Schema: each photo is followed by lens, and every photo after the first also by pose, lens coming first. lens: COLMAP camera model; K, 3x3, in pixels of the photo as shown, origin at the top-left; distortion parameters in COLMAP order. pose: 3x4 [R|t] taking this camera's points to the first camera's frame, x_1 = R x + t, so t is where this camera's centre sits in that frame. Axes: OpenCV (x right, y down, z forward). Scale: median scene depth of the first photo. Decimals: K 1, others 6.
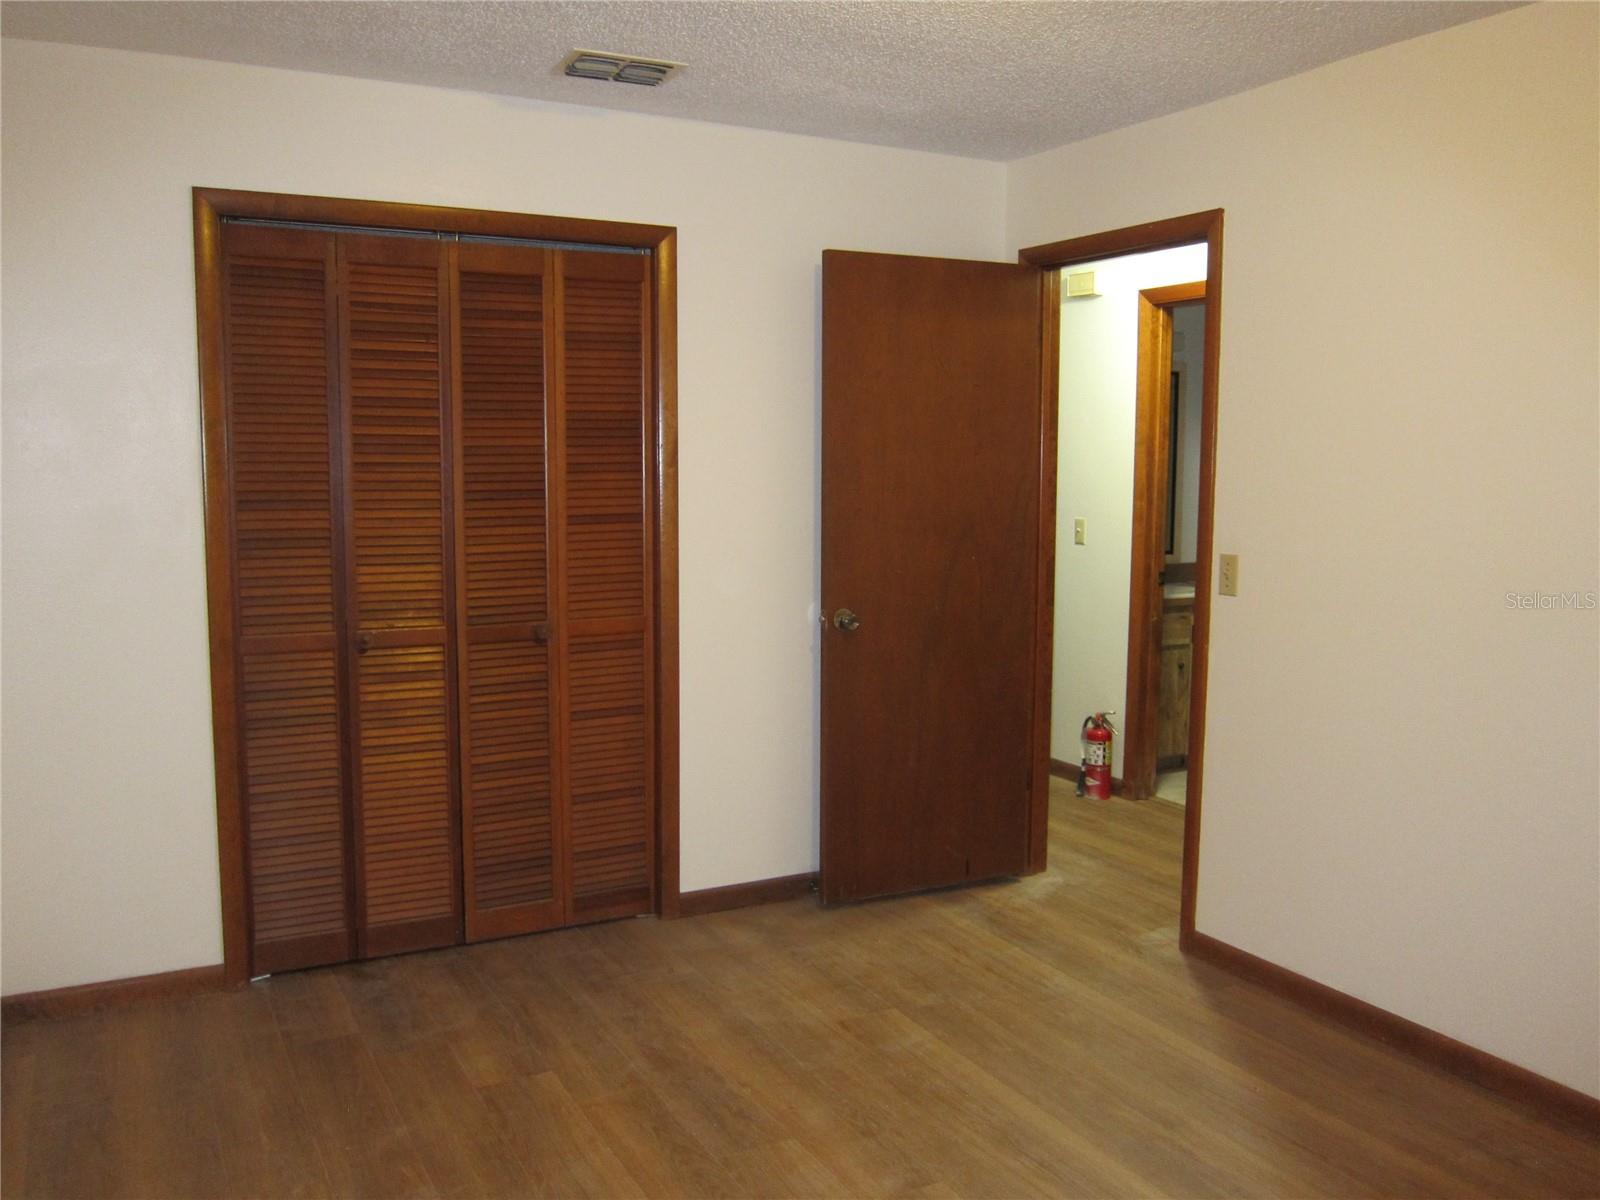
lens RADIAL K [[1337.9, 0, 799.5], [0, 1337.9, 595.3], [0, 0, 1]] dist [-0.062915, 0.021289]
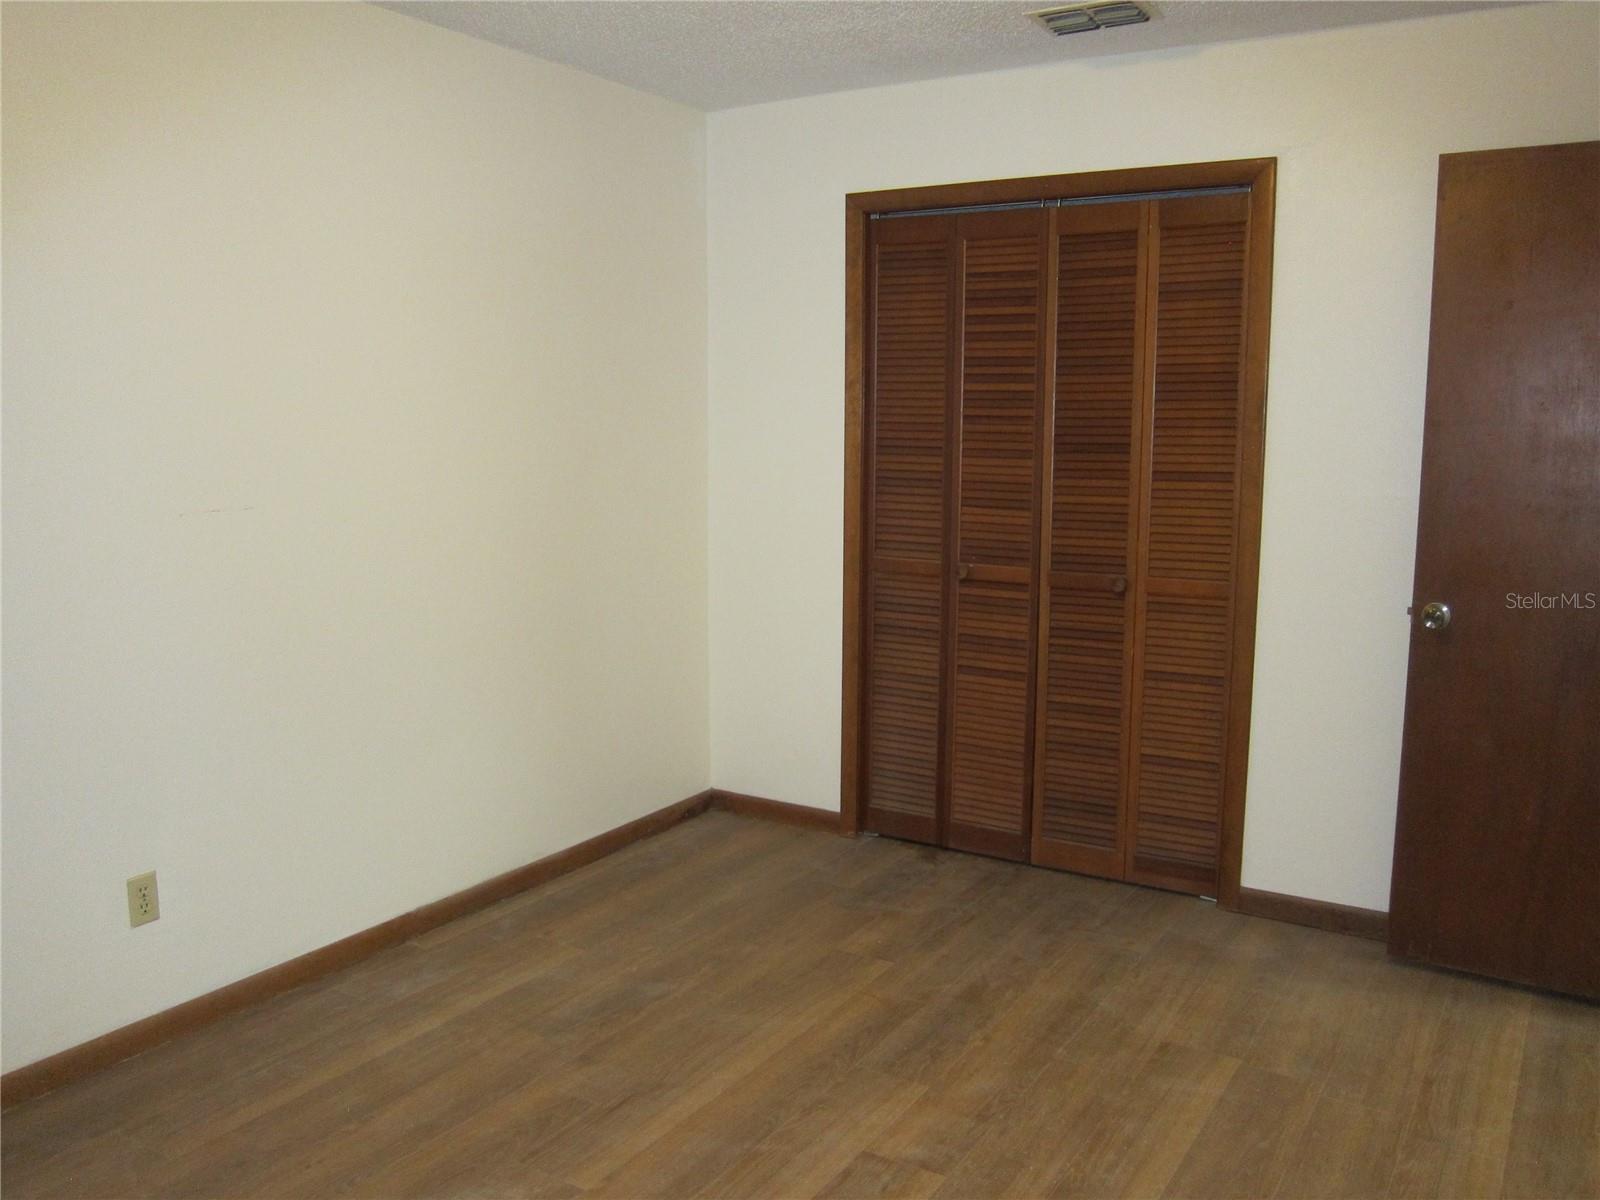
lens RADIAL K [[1337.9, 0, 798.0], [0, 1337.9, 603.4], [0, 0, 1]] dist [-0.062915, 0.021289]
pose [[0.498030, 0.123672, -0.858295, 0.567124], [-0.091292, 0.991755, 0.089929, -0.028189], [0.862341, 0.033568, 0.505215, 0.287481]]
